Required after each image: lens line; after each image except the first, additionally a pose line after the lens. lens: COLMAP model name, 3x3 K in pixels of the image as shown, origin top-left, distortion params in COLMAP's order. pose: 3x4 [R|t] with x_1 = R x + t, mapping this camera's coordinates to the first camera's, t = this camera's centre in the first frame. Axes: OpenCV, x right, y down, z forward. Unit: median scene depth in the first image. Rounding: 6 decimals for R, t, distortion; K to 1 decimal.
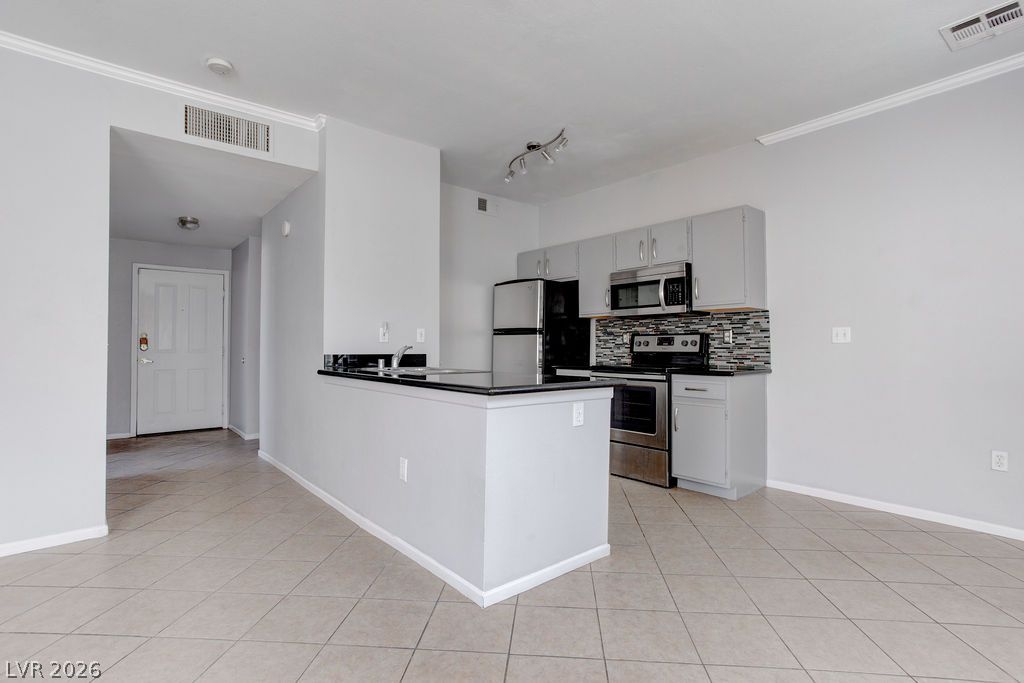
lens RADIAL K [[502.1, 0, 530.0], [0, 502.1, 332.7], [0, 0, 1]] dist [-0.038569, 0.023966]
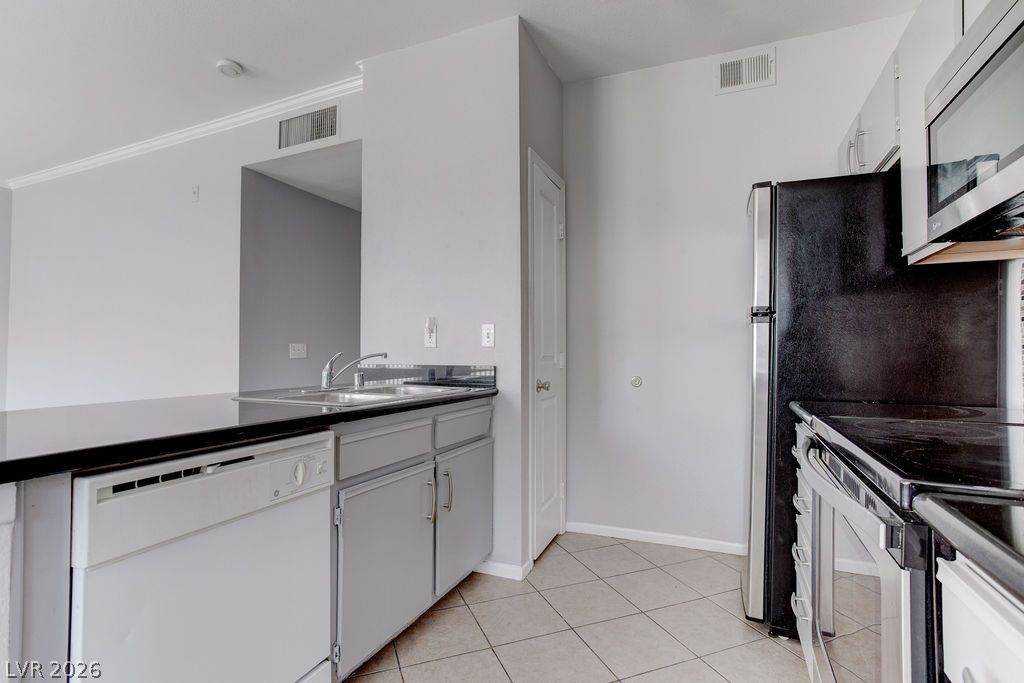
lens RADIAL K [[502.1, 0, 513.0], [0, 502.1, 347.8], [0, 0, 1]] dist [-0.038569, 0.023966]
pose [[0.430547, -0.013022, -0.902474, 0.328273], [0.026396, 0.999650, -0.001831, 0.020698], [0.902182, -0.023034, 0.430740, 0.731074]]
